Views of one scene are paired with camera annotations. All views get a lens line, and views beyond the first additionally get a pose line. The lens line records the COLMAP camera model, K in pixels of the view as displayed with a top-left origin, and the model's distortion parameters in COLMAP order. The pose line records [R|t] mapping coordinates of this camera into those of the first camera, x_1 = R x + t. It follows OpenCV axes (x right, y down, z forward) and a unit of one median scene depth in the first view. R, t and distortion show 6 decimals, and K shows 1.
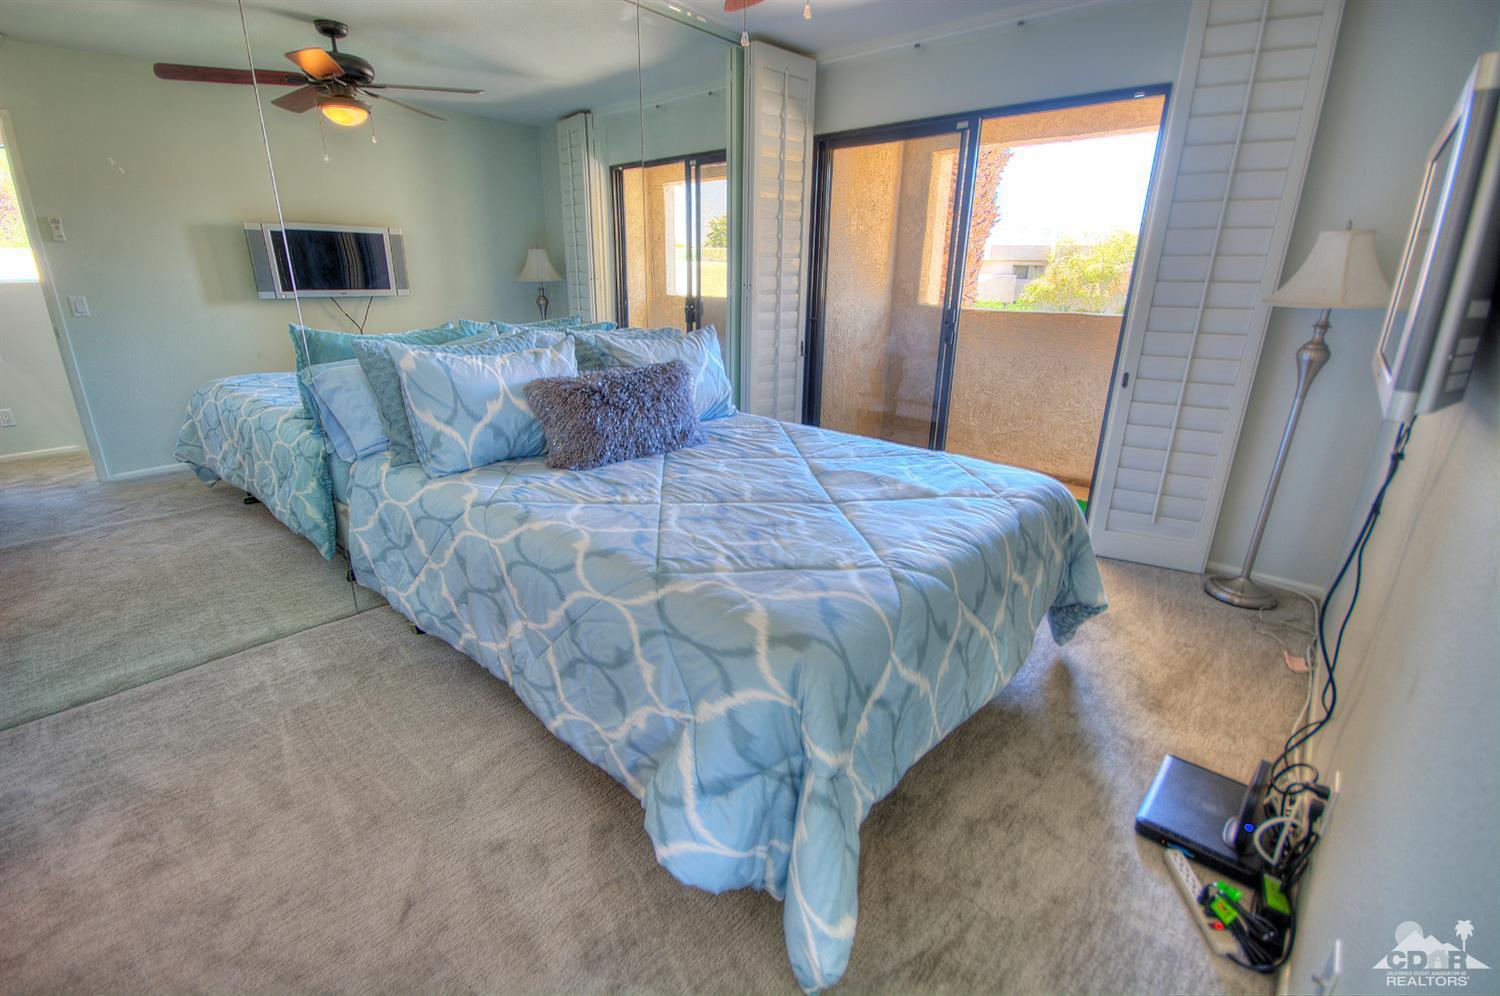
lens RADIAL K [[662.0, 0, 743.6], [0, 662.0, 496.1], [0, 0, 1]] dist [-0.000696, -0.000250]
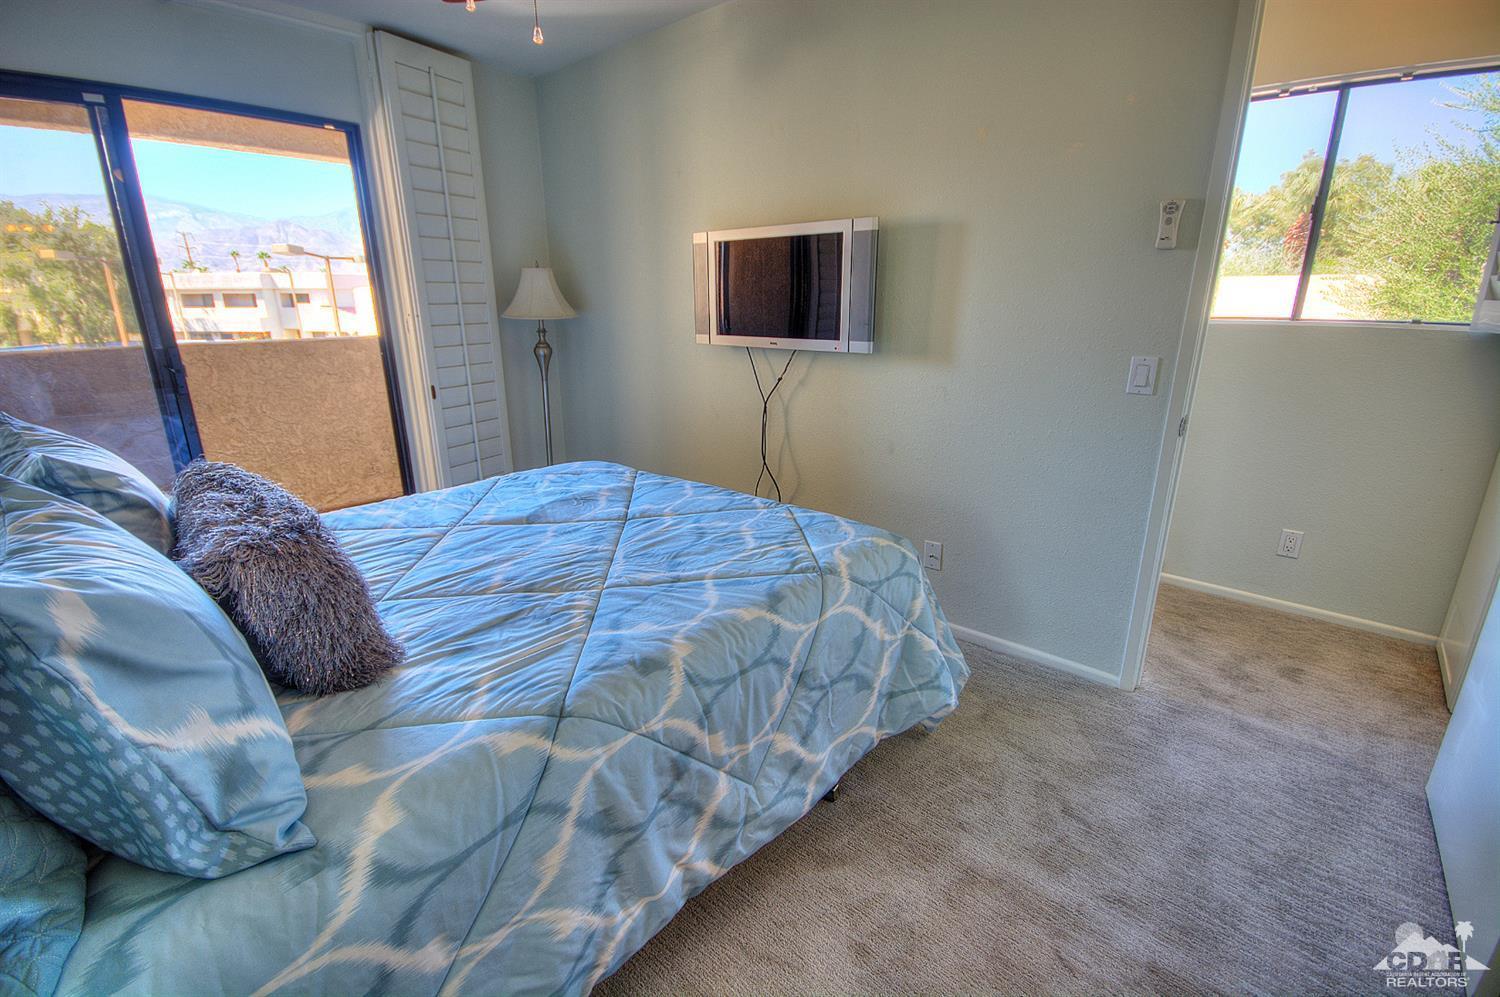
lens RADIAL K [[644.4, 0, 750.0], [0, 644.4, 498.5], [0, 0, 1]] dist [-0.001326, -0.010276]
pose [[-0.004336, -0.305155, 0.952293, -0.811927], [0.320367, 0.901684, 0.290397, -0.249240], [-0.947283, 0.306343, 0.093852, 0.707974]]
